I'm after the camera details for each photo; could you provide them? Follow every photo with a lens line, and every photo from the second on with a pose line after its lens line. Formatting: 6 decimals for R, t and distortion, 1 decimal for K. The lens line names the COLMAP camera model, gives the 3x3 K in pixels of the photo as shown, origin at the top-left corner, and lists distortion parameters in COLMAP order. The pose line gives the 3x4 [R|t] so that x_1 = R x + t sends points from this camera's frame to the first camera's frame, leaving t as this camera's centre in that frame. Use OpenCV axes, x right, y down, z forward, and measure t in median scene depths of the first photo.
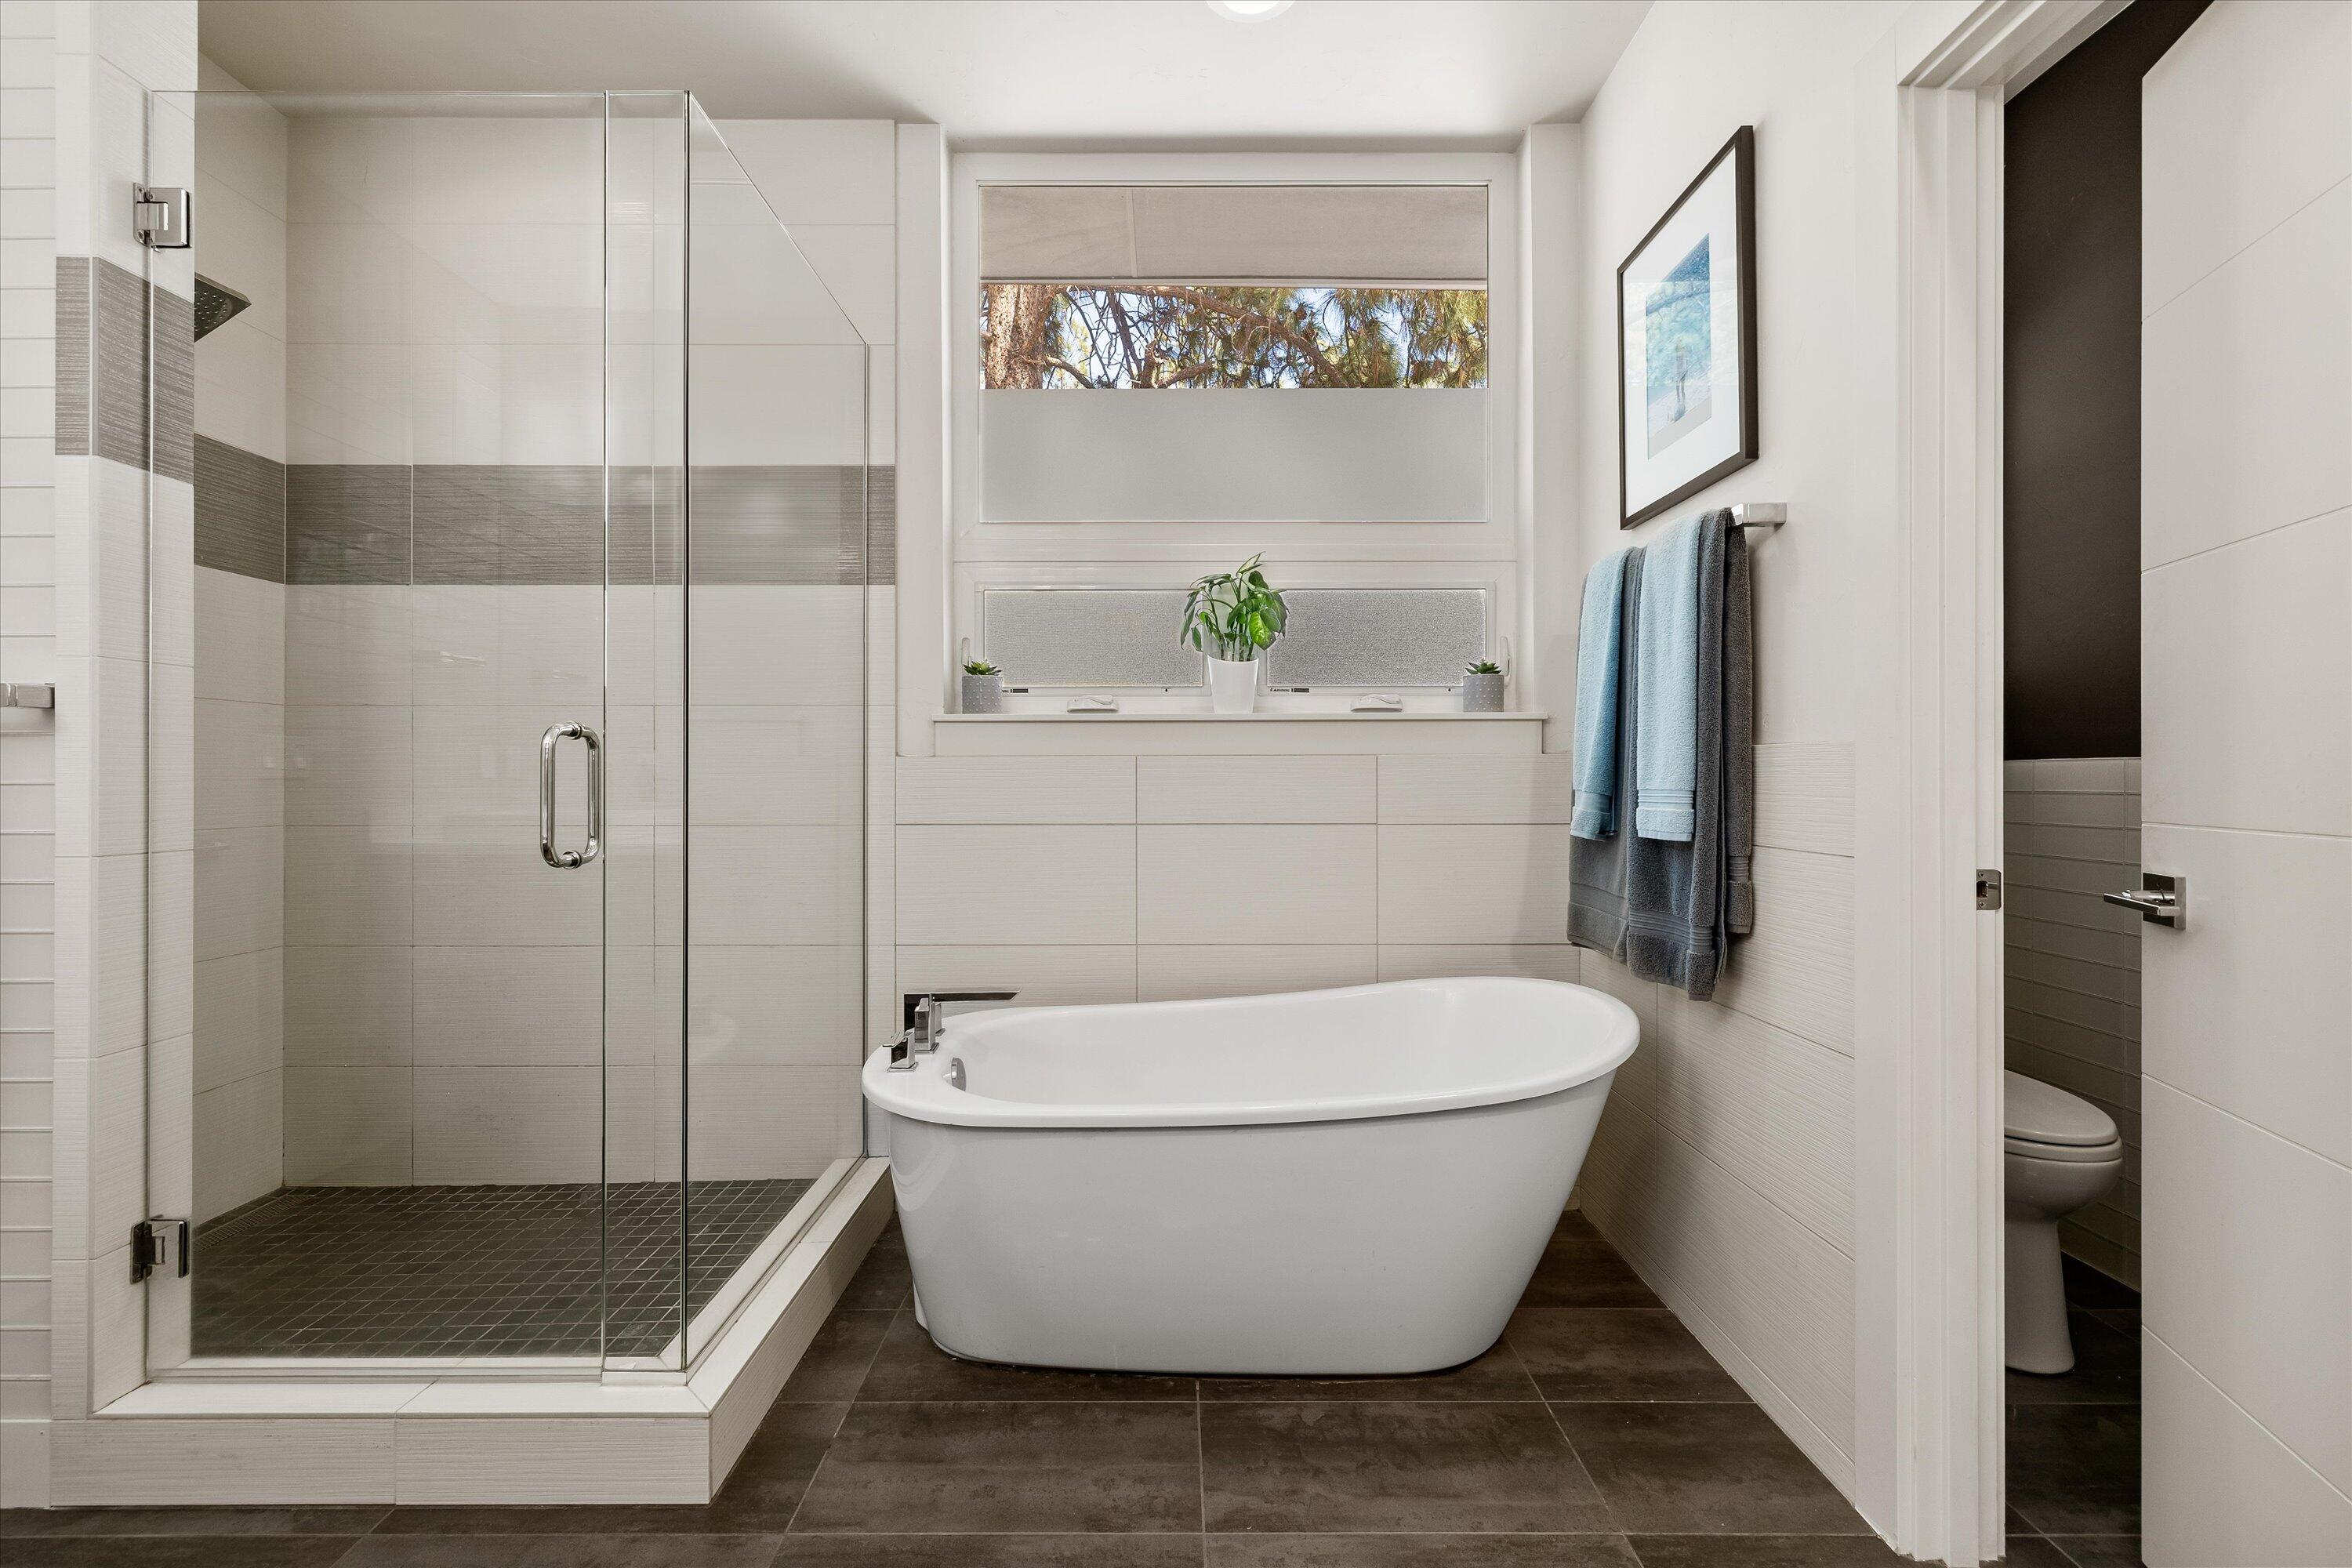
lens RADIAL K [[1014.3, 0, 1173.7], [0, 1014.3, 767.3], [0, 0, 1]] dist [-0.002291, -0.000372]
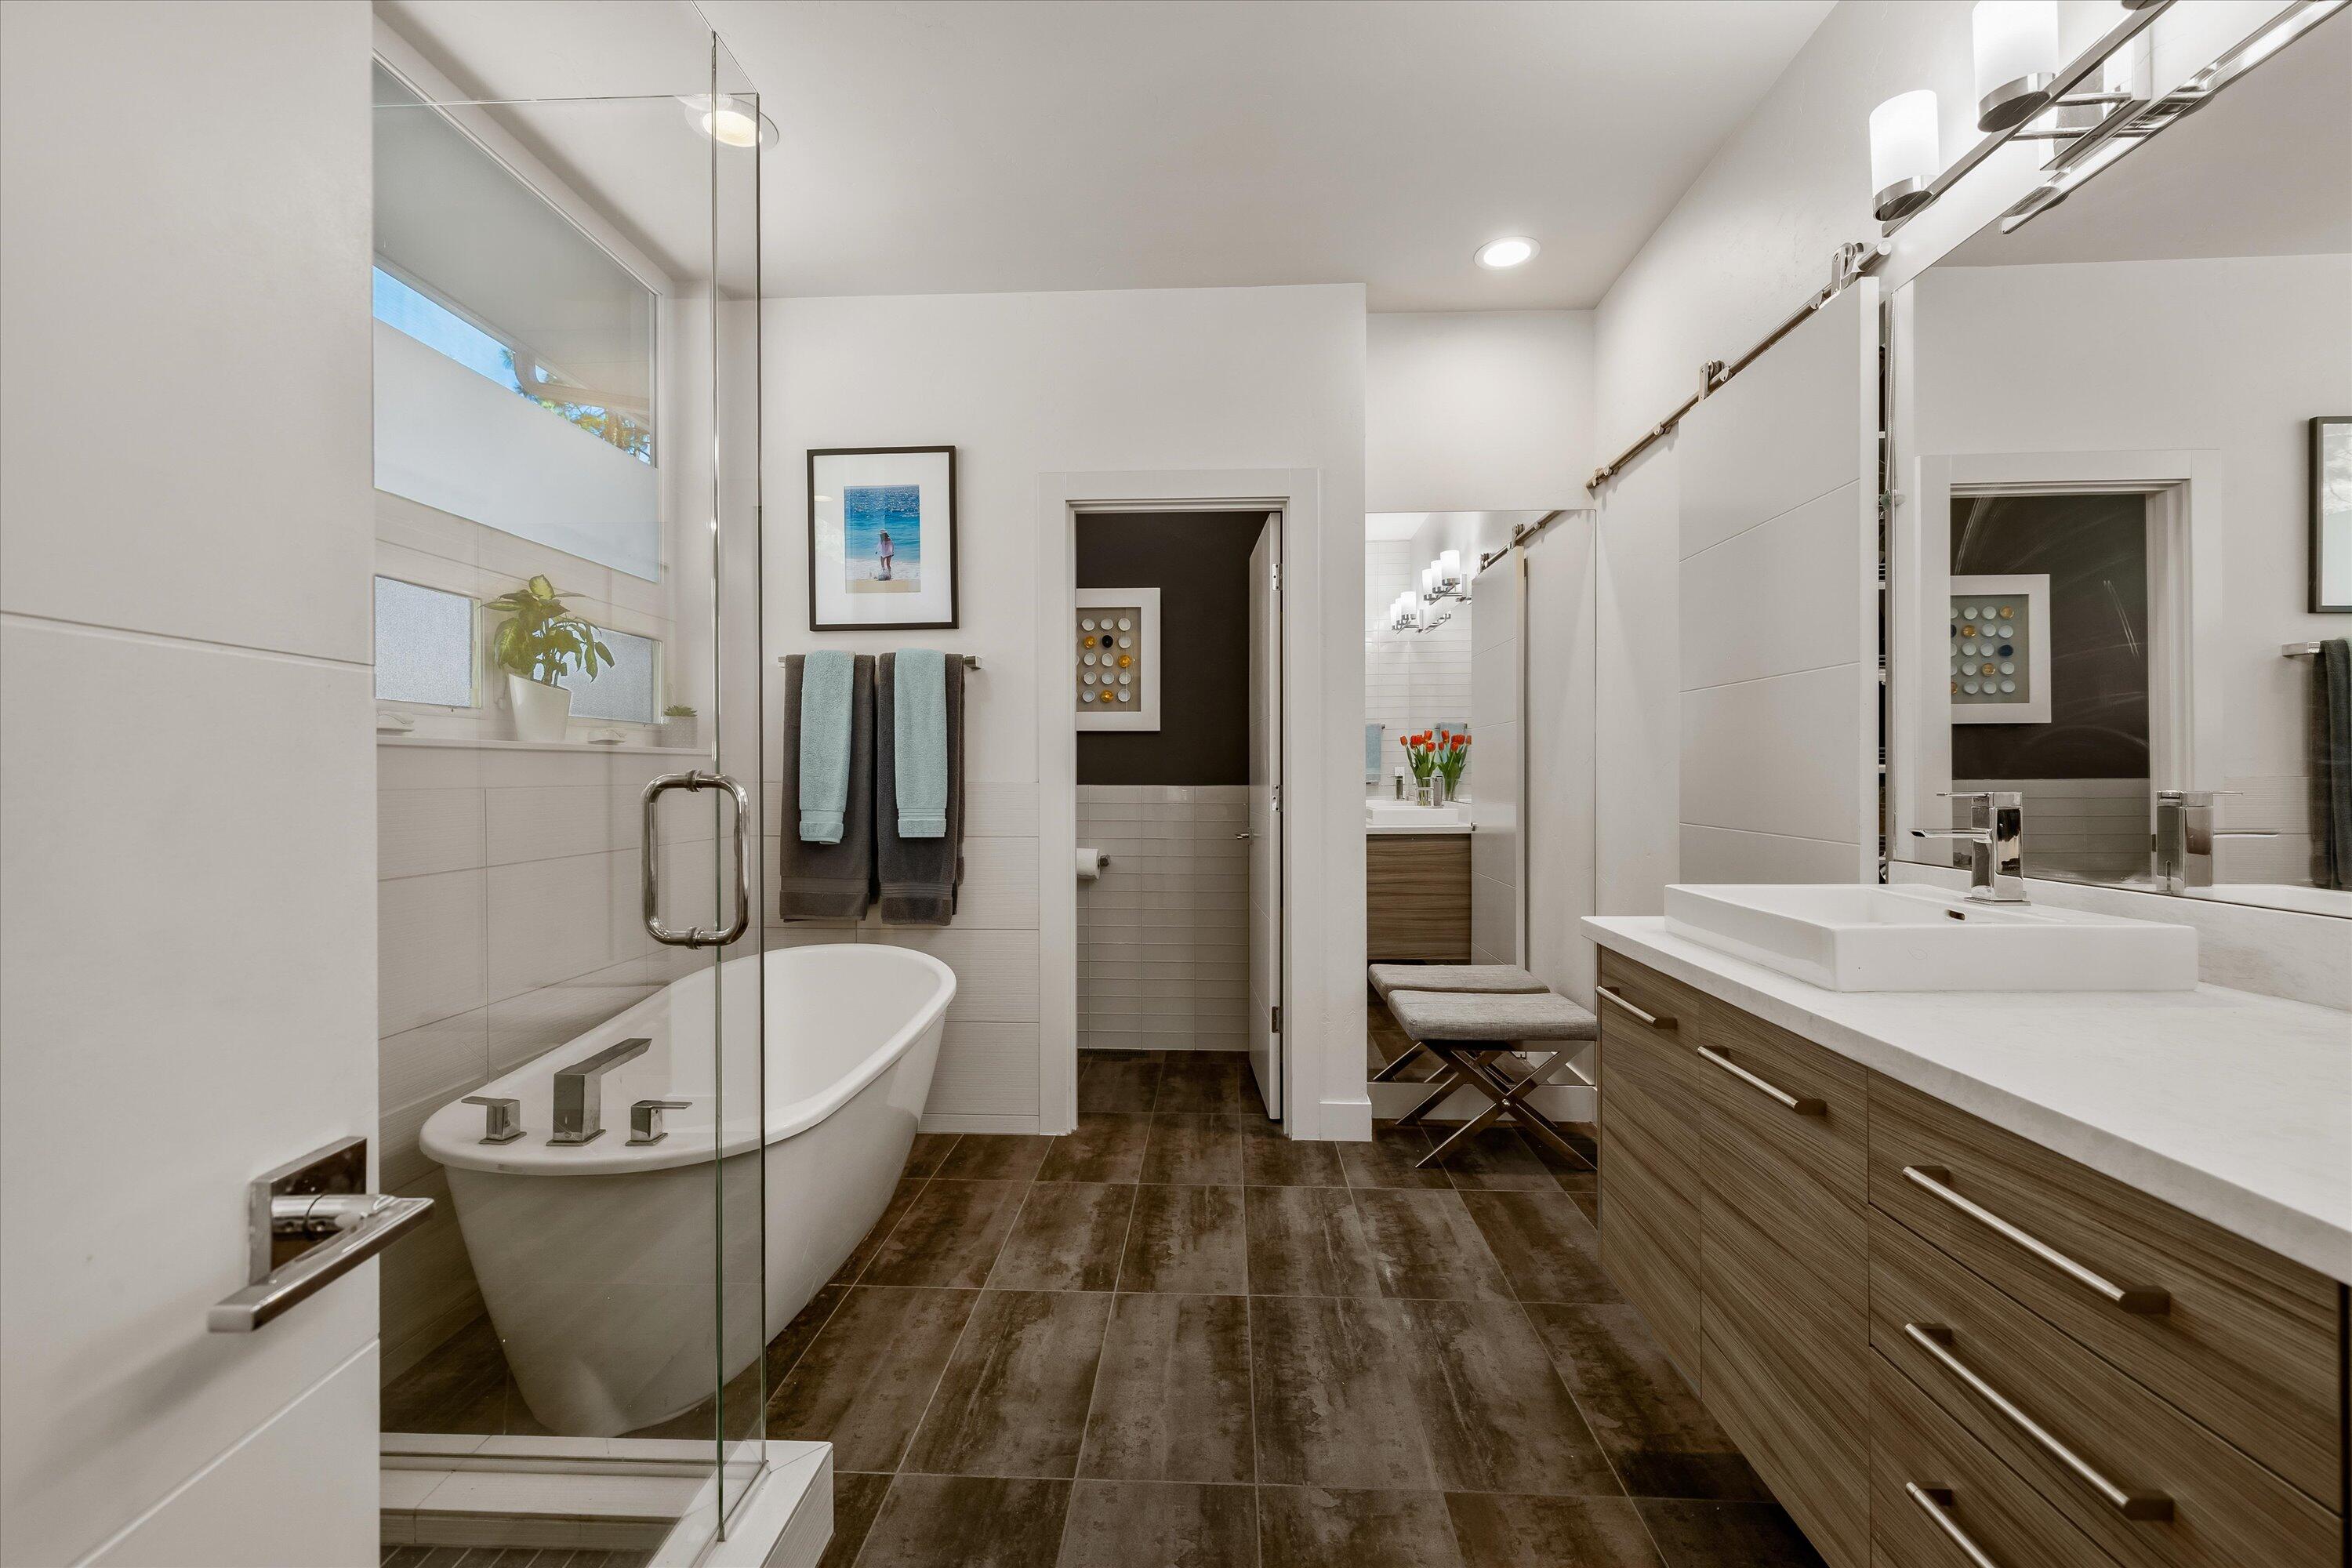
lens RADIAL K [[1014.3, 0, 1175.7], [0, 1014.3, 778.2], [0, 0, 1]] dist [-0.002291, -0.000372]
pose [[0.047732, -0.005536, 0.998845, -1.355582], [0.001715, 0.999984, 0.005460, -0.041628], [-0.998859, 0.001452, 0.047741, 0.553817]]
